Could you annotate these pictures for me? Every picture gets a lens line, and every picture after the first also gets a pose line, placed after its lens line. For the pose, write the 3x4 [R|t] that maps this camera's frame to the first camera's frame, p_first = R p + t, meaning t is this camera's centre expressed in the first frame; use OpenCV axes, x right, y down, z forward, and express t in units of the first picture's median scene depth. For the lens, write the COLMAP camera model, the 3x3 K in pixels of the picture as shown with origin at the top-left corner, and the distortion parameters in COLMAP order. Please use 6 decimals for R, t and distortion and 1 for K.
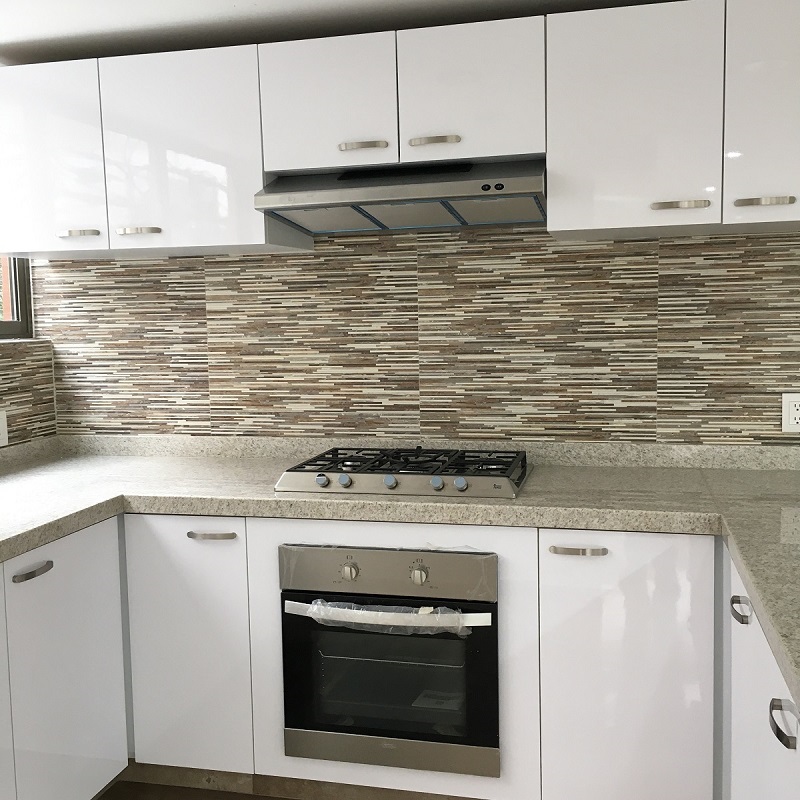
lens RADIAL K [[914.5, 0, 400.0], [0, 914.5, 404.1], [0, 0, 1]] dist [0.051203, 0.000000]
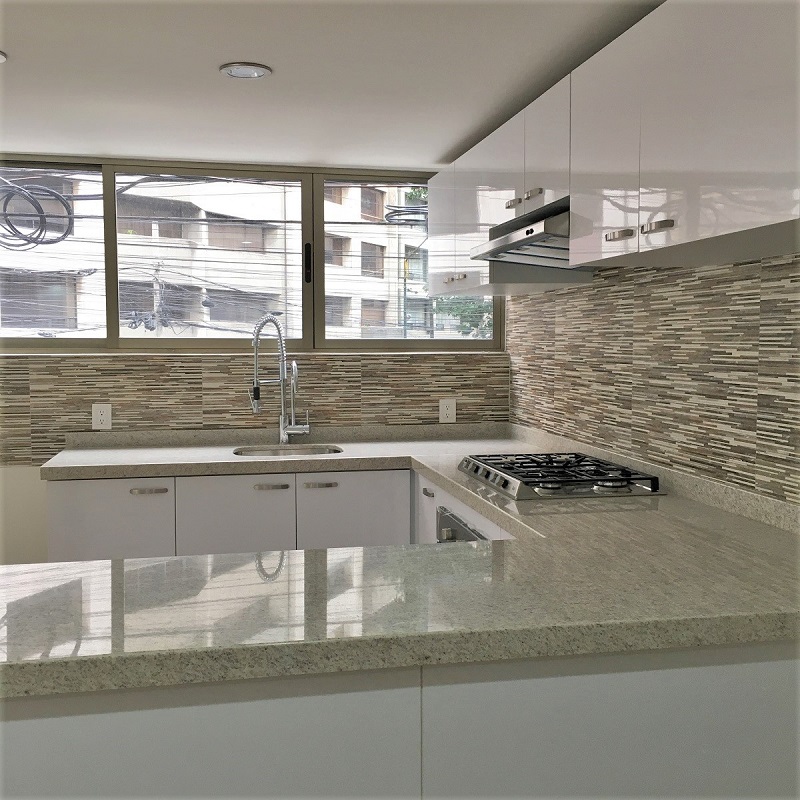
lens RADIAL K [[914.5, 0, 394.6], [0, 914.5, 394.5], [0, 0, 1]] dist [0.051203, 0.000000]
pose [[0.420546, 0.074589, -0.904200, 0.909281], [-0.099302, 0.994412, 0.035845, -0.045798], [0.901820, 0.074714, 0.425603, 0.300872]]
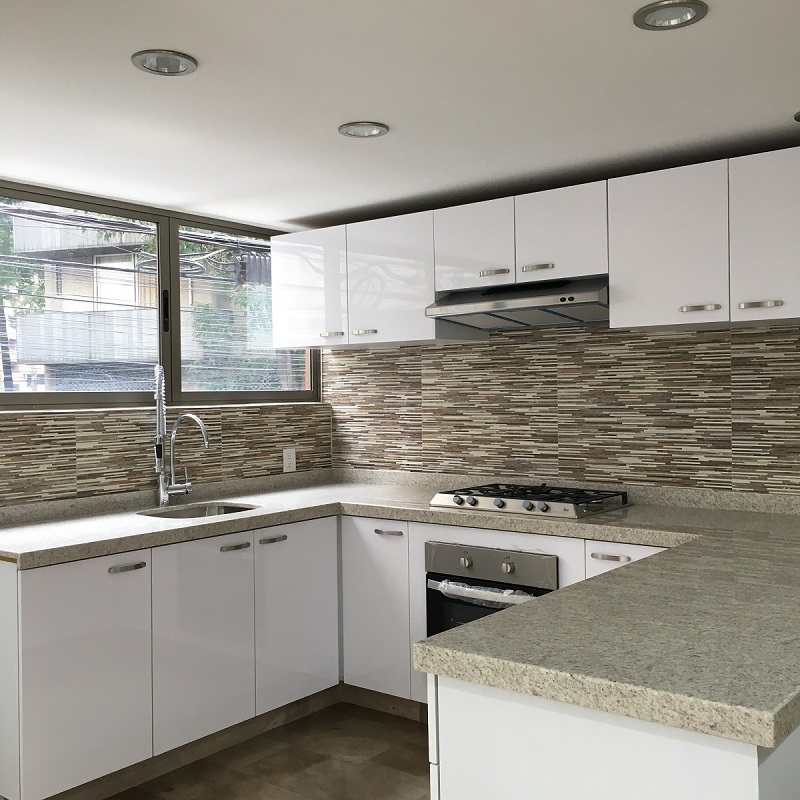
lens RADIAL K [[914.5, 0, 397.8], [0, 914.5, 398.4], [0, 0, 1]] dist [0.051203, 0.000000]
pose [[0.907406, 0.011329, -0.420103, 0.384587], [-0.046860, 0.996130, -0.074352, 0.030864], [0.417635, 0.087153, 0.904425, -0.326551]]
